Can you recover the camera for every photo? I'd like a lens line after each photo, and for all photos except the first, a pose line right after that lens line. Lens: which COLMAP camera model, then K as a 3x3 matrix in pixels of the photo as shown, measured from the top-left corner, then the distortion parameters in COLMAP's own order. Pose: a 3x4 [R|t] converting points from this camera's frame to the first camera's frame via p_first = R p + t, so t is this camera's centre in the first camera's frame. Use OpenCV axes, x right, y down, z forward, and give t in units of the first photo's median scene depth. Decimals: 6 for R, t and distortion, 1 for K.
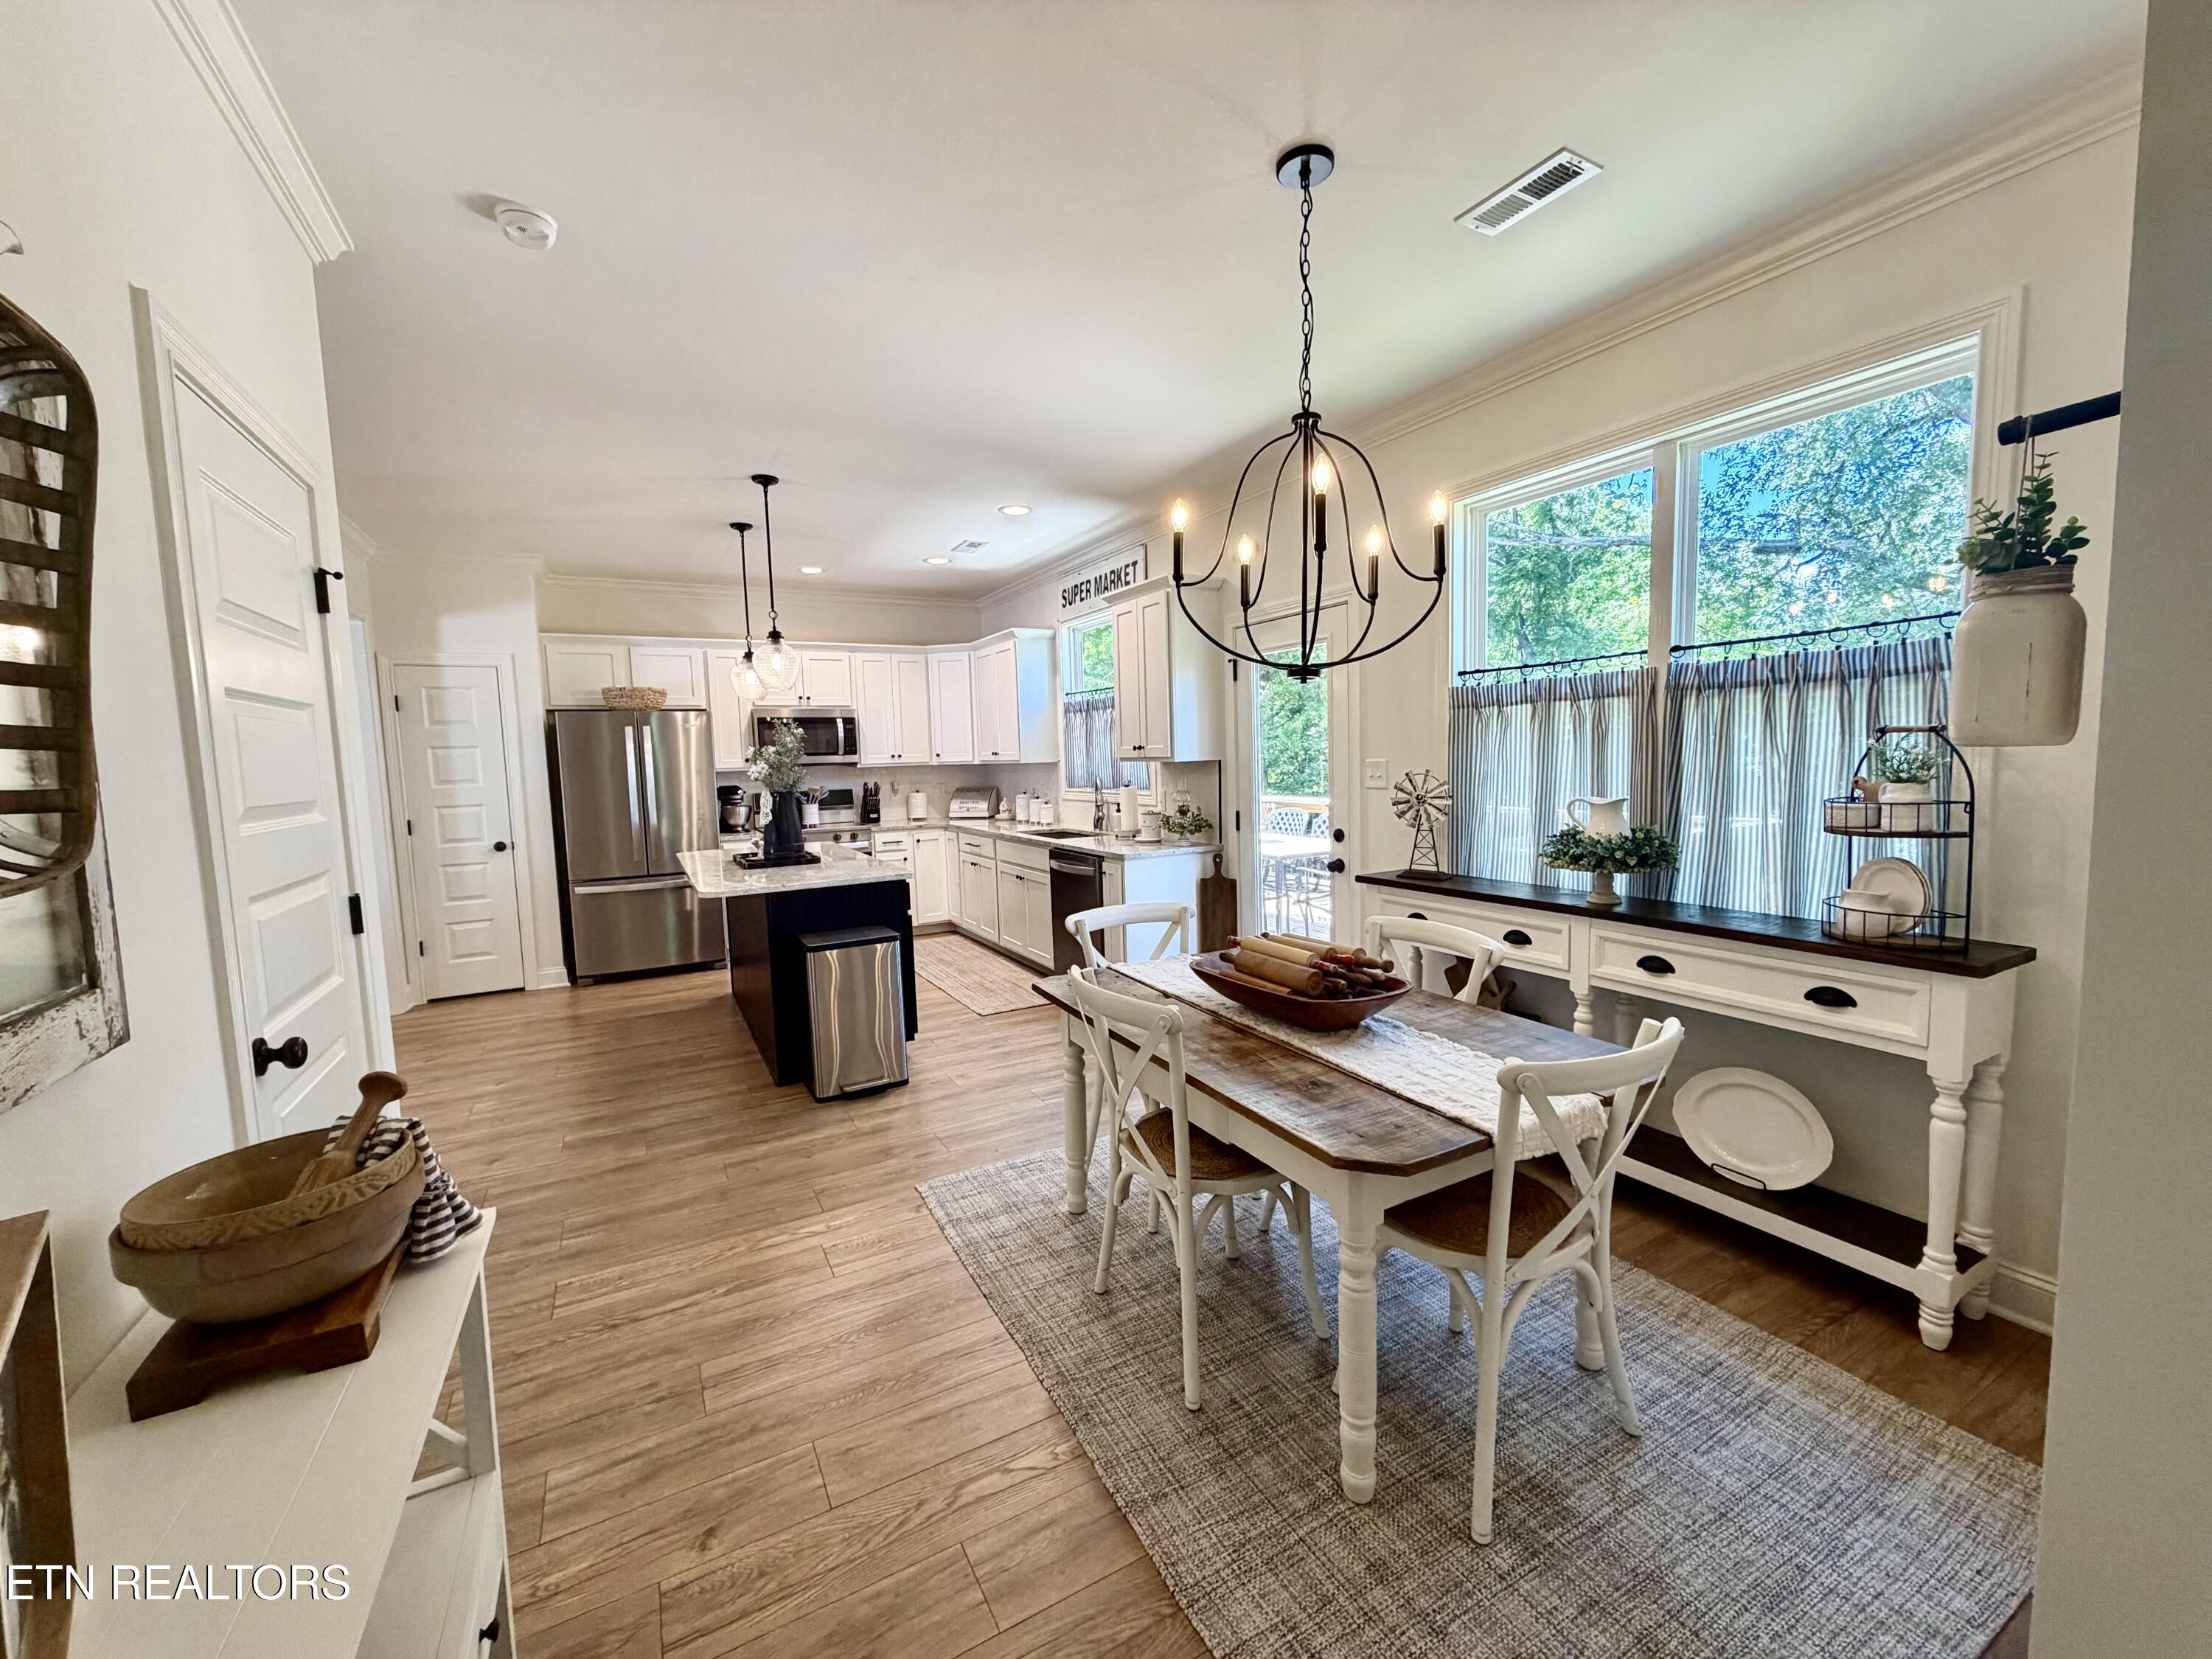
lens RADIAL K [[876.5, 0, 1113.7], [0, 876.5, 828.6], [0, 0, 1]] dist [0.002067, -0.000633]
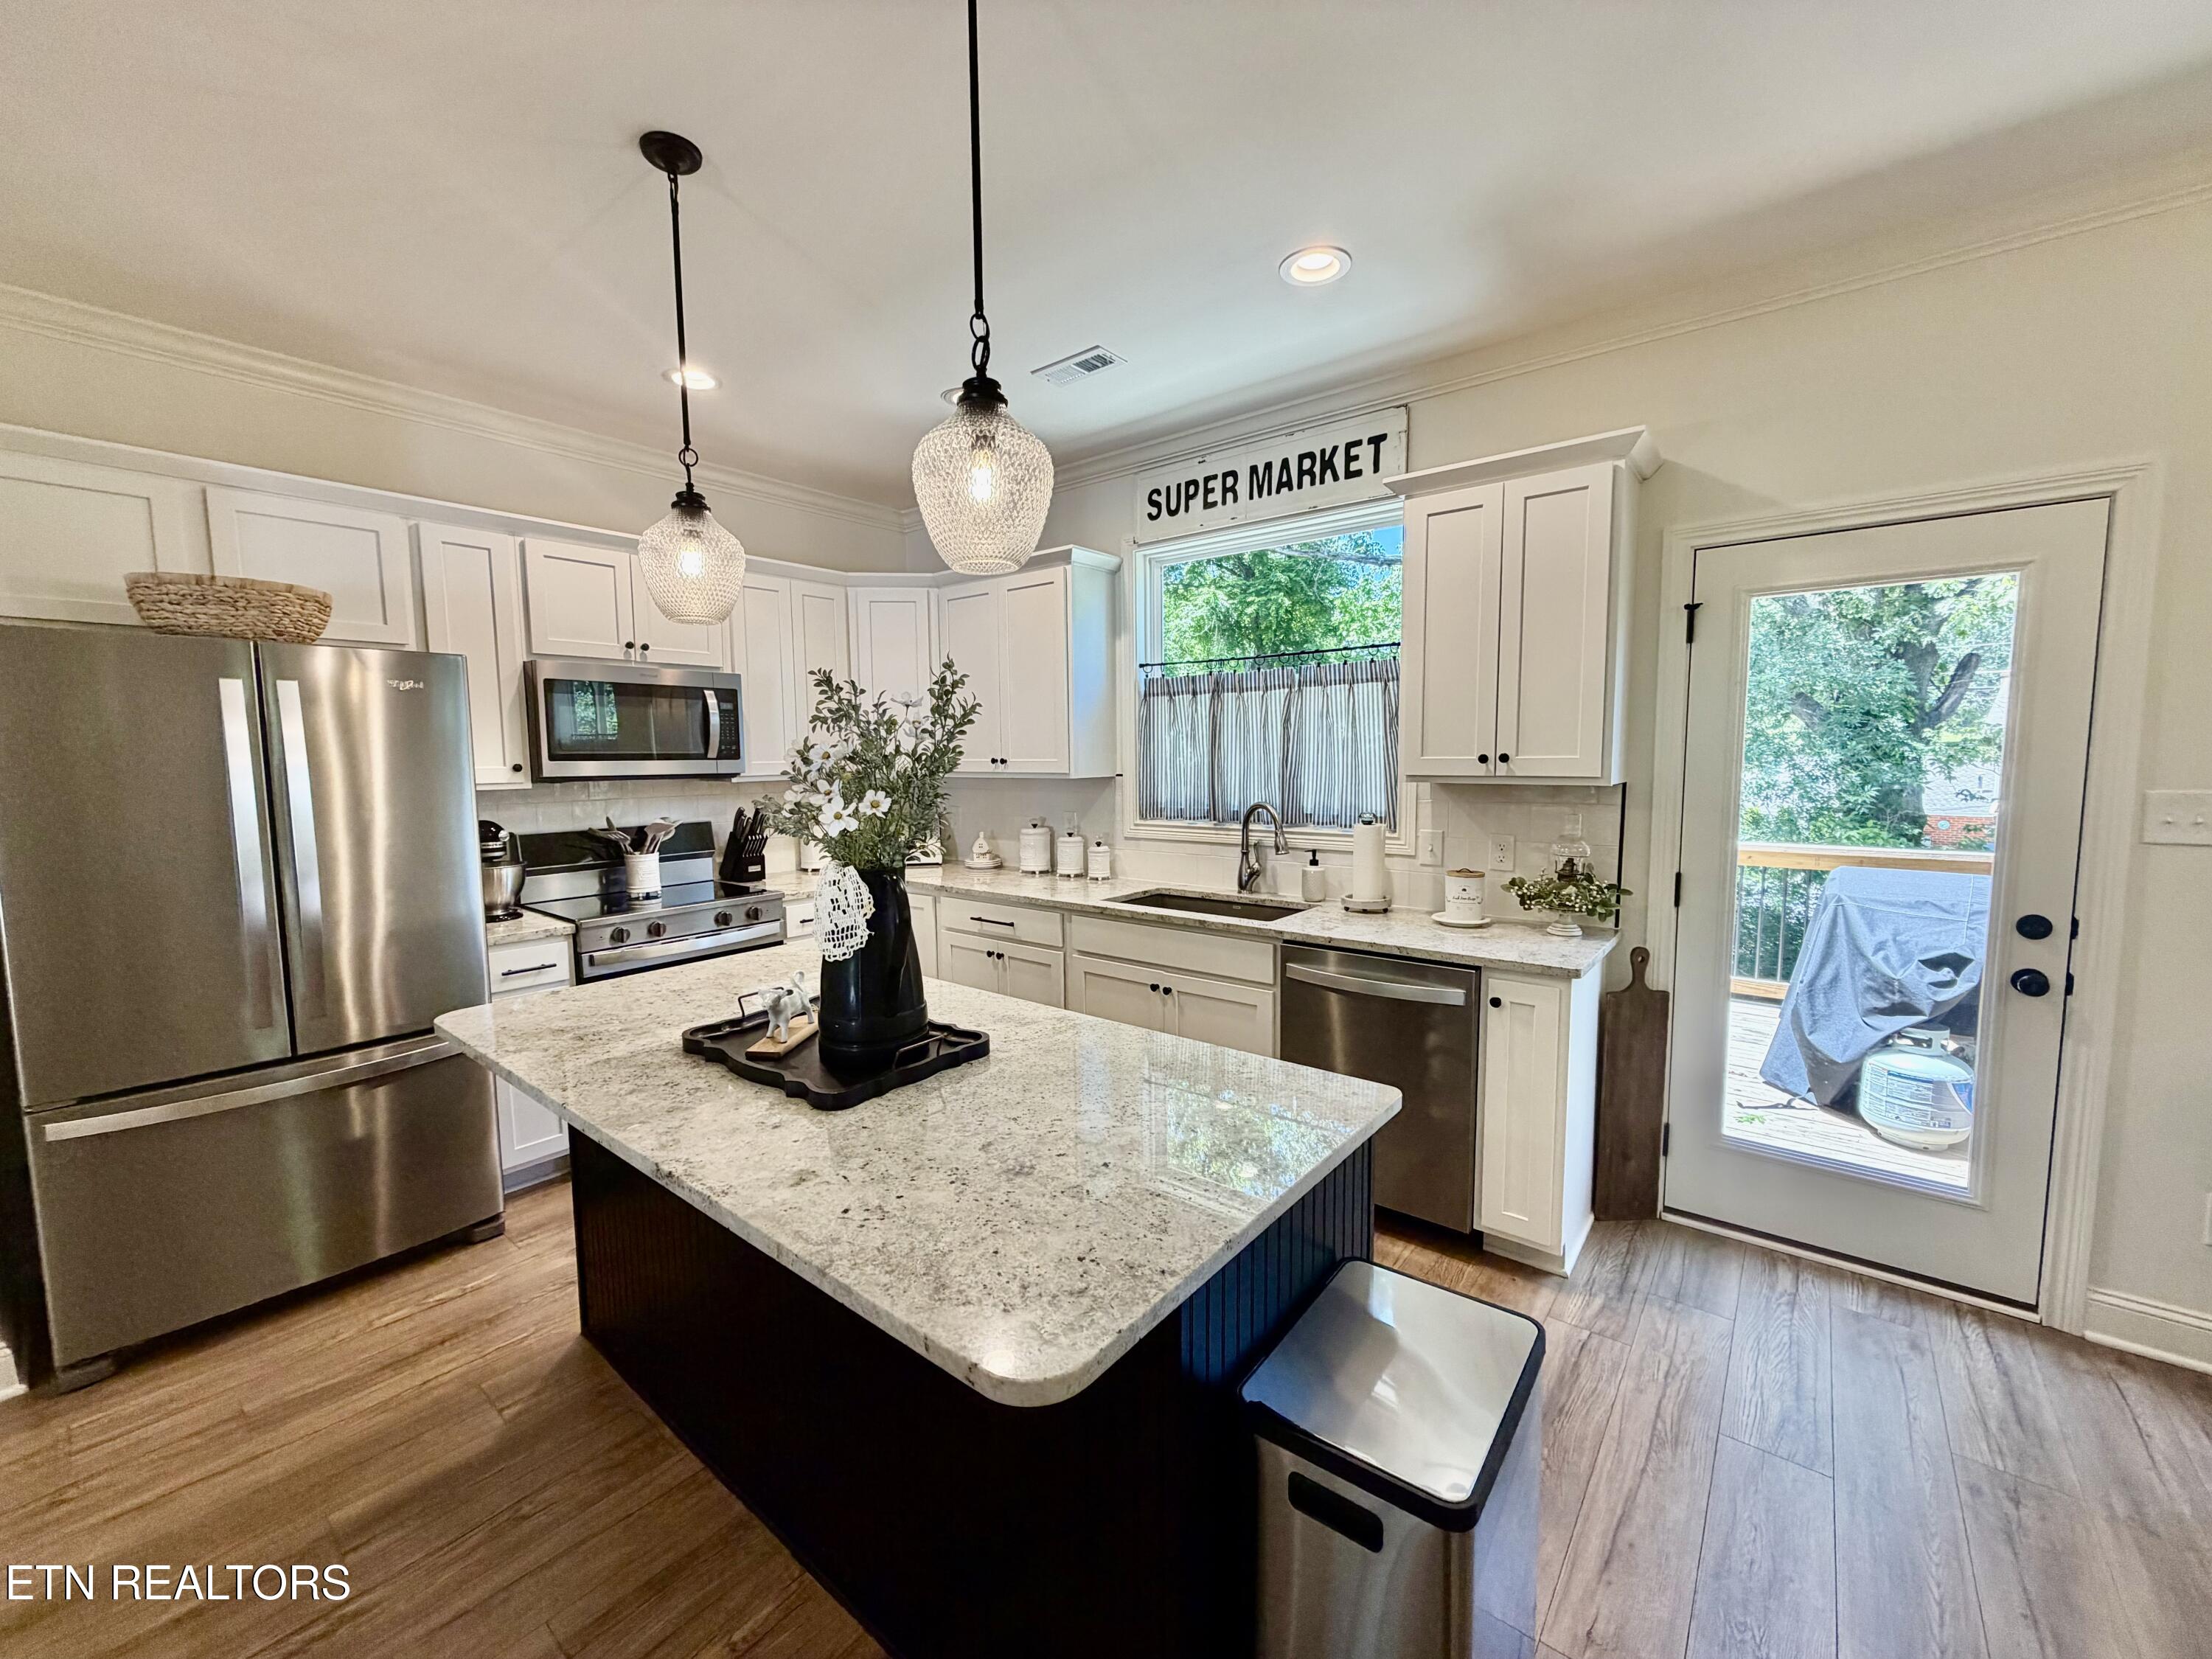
lens RADIAL K [[876.5, 0, 1101.9], [0, 876.5, 828.4], [0, 0, 1]] dist [0.002067, -0.000633]
pose [[0.926350, -0.014205, 0.376396, -0.365211], [0.016327, 0.999864, -0.002447, -0.046503], [-0.376310, 0.008412, 0.926456, 0.530249]]
